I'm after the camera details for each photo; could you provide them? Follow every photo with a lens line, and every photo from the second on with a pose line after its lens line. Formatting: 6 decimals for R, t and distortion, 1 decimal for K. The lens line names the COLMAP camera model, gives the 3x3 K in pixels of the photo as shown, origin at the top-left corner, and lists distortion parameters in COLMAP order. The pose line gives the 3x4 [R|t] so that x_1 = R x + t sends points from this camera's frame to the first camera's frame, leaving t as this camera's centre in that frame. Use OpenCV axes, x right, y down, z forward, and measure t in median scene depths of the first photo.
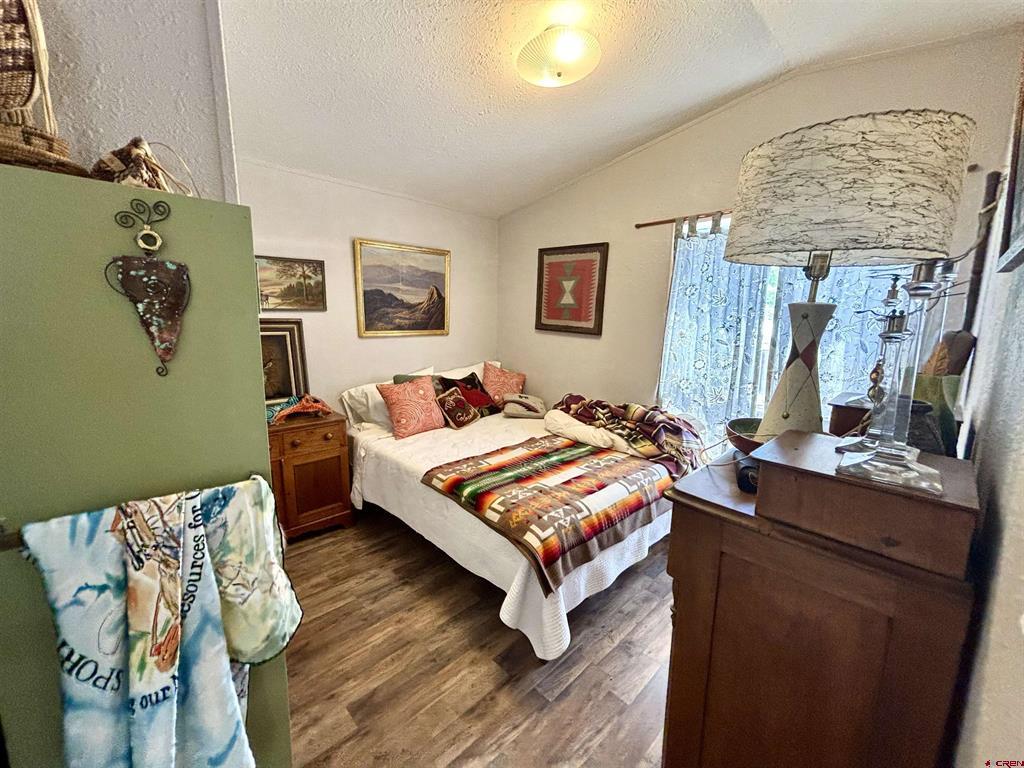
lens RADIAL K [[413.7, 0, 511.1], [0, 413.7, 385.1], [0, 0, 1]] dist [0.001608, 0.001437]
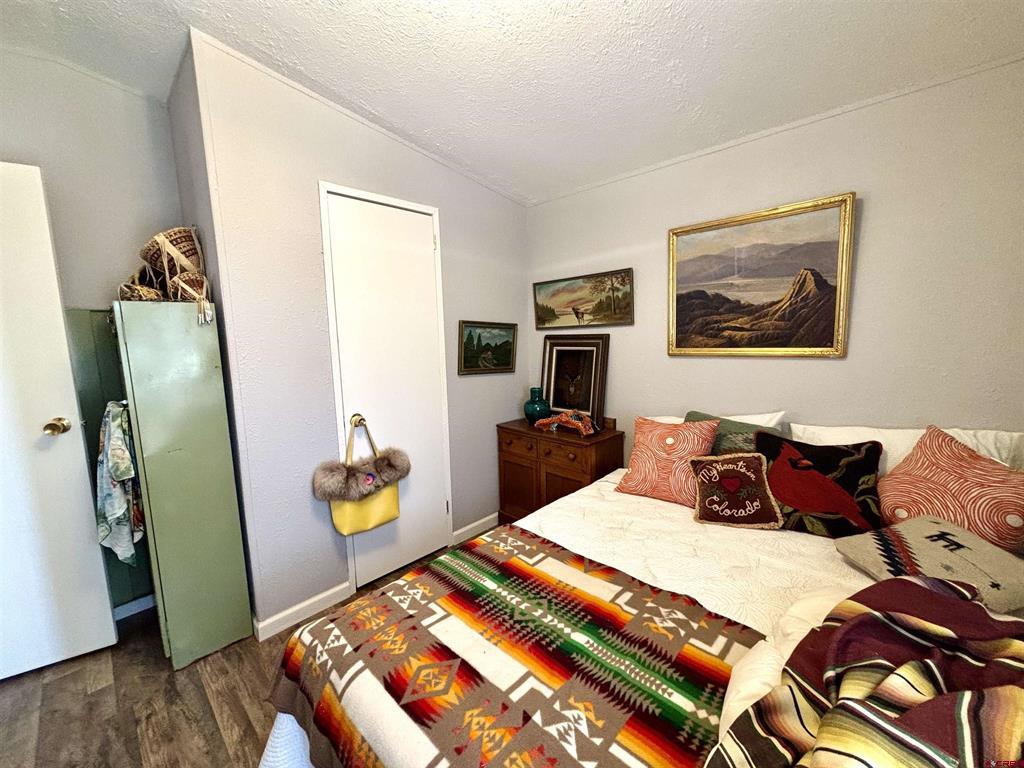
lens RADIAL K [[413.7, 0, 511.4], [0, 413.7, 384.1], [0, 0, 1]] dist [0.001608, 0.001437]
pose [[0.031683, 0.112845, -0.993107, 0.453288], [-0.127196, 0.985983, 0.107977, -0.120357], [0.991371, 0.122898, 0.045592, 0.747454]]
